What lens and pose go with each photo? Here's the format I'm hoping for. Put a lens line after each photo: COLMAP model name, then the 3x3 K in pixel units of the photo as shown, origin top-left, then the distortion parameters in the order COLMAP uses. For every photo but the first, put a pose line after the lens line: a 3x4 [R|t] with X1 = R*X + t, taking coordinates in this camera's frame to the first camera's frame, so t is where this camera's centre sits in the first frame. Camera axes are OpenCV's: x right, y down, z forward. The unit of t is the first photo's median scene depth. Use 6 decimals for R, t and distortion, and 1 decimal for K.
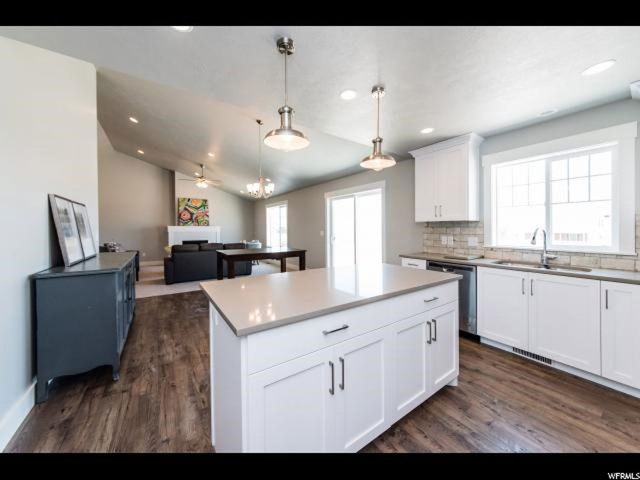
lens RADIAL K [[221.0, 0, 311.2], [0, 221.0, 230.6], [0, 0, 1]] dist [-0.001382, -0.000067]
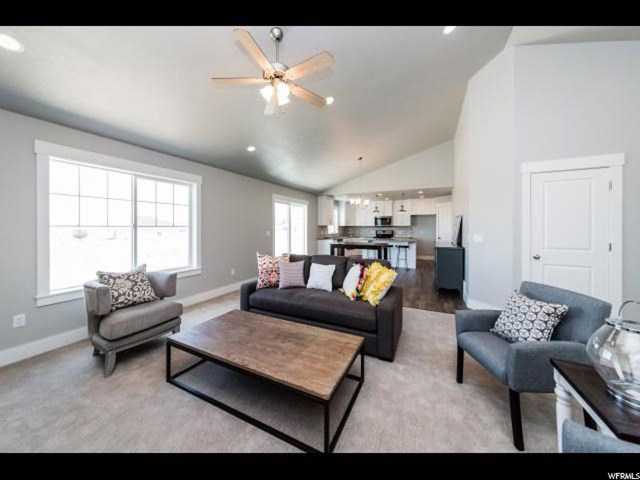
lens RADIAL K [[228.2, 0, 317.7], [0, 228.2, 227.3], [0, 0, 1]] dist [0.000743, 0.000016]
pose [[-0.478029, 0.000373, 0.878344, -1.906500], [0.007335, 0.999967, 0.003568, -0.033514], [-0.878313, 0.008148, -0.478016, 2.612388]]
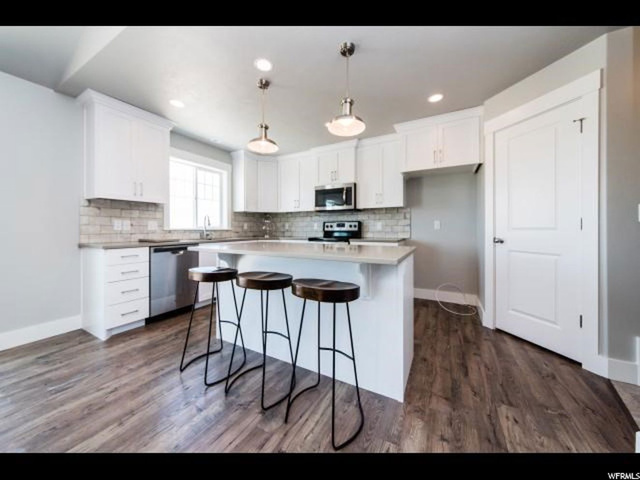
lens RADIAL K [[229.8, 0, 326.1], [0, 229.8, 227.3], [0, 0, 1]] dist [0.002719, 0.000083]
pose [[-0.461524, 0.008400, 0.887088, -0.560144], [0.008658, 0.999950, -0.004965, 0.072111], [-0.887085, 0.005389, -0.461574, 0.814744]]
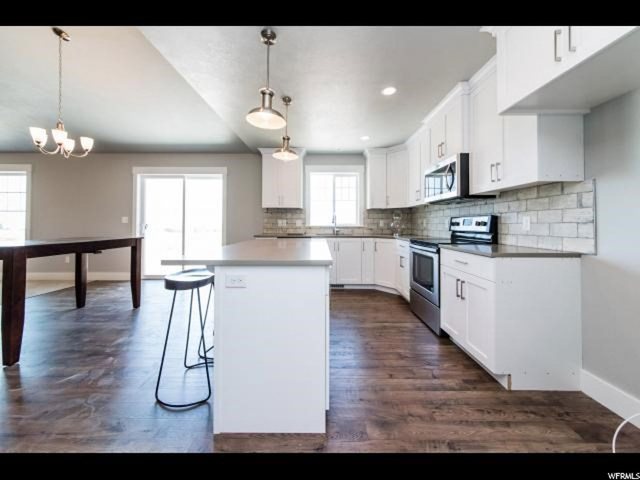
lens RADIAL K [[228.9, 0, 315.1], [0, 228.9, 218.4], [0, 0, 1]] dist [0.000764, 0.000047]
pose [[0.577906, 0.023720, 0.815758, -0.426698], [0.000989, 0.999556, -0.029765, 0.064747], [-0.816103, 0.018008, 0.577626, 0.064731]]
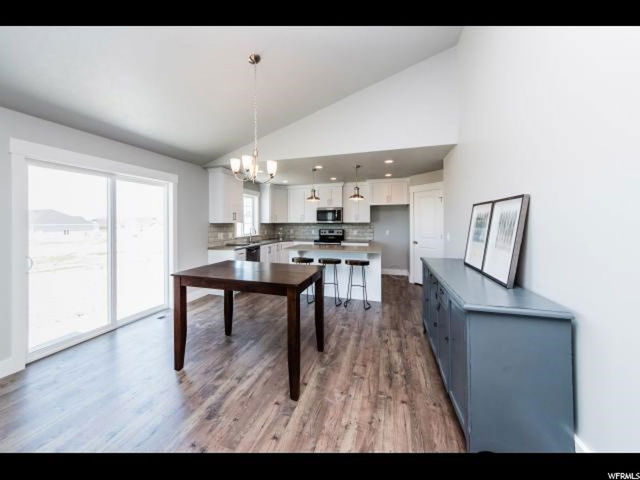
lens RADIAL K [[239.8, 0, 309.9], [0, 239.8, 219.8], [0, 0, 1]] dist [-0.000038, -0.000039]
pose [[-0.605704, 0.011279, 0.795610, -1.103950], [0.011052, 0.999922, -0.005761, -0.052025], [-0.795613, 0.005304, -0.605782, 1.674777]]
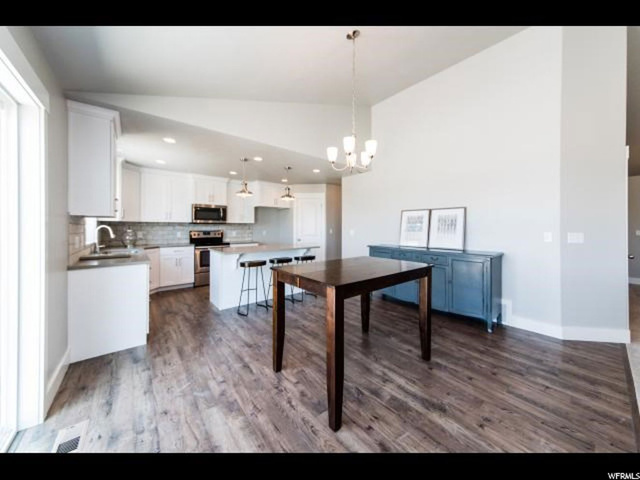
lens RADIAL K [[228.2, 0, 317.7], [0, 228.2, 227.3], [0, 0, 1]] dist [0.000743, 0.000016]
pose [[-0.996131, -0.000104, -0.087878, -0.114373], [-0.000680, 0.999978, 0.006527, -0.010754], [0.087876, 0.006561, -0.996110, 2.037747]]
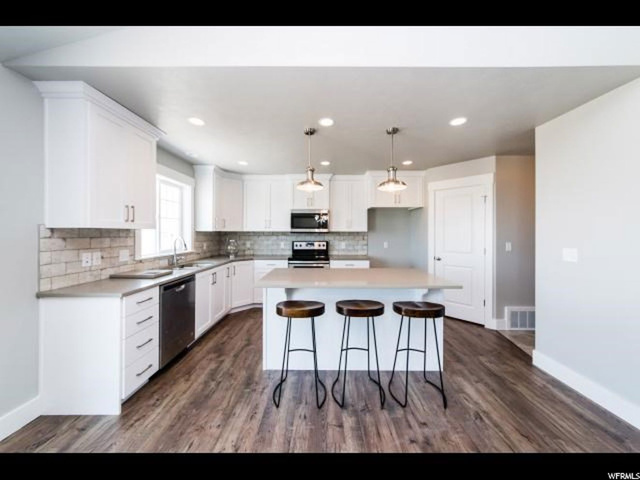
lens RADIAL K [[220.4, 0, 321.5], [0, 220.4, 233.1], [0, 0, 1]] dist [0.000677, 0.000071]
pose [[-0.823839, 0.000458, 0.566824, -0.290498], [0.004106, 0.999978, 0.005159, -0.031780], [-0.566809, 0.006578, -0.823823, 1.289236]]
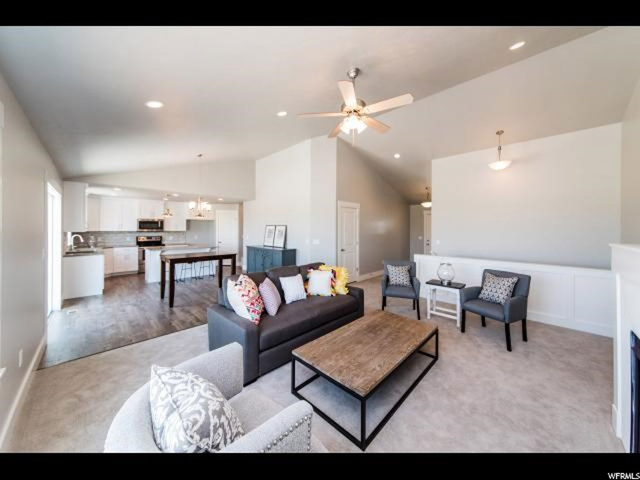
lens RADIAL K [[227.4, 0, 319.9], [0, 227.4, 229.2], [0, 0, 1]] dist [0.000654, 0.000042]
pose [[-0.981196, -0.004014, -0.192972, -0.864332], [-0.005773, 0.999947, 0.008550, -0.090674], [0.192928, 0.009503, -0.981167, 3.188079]]
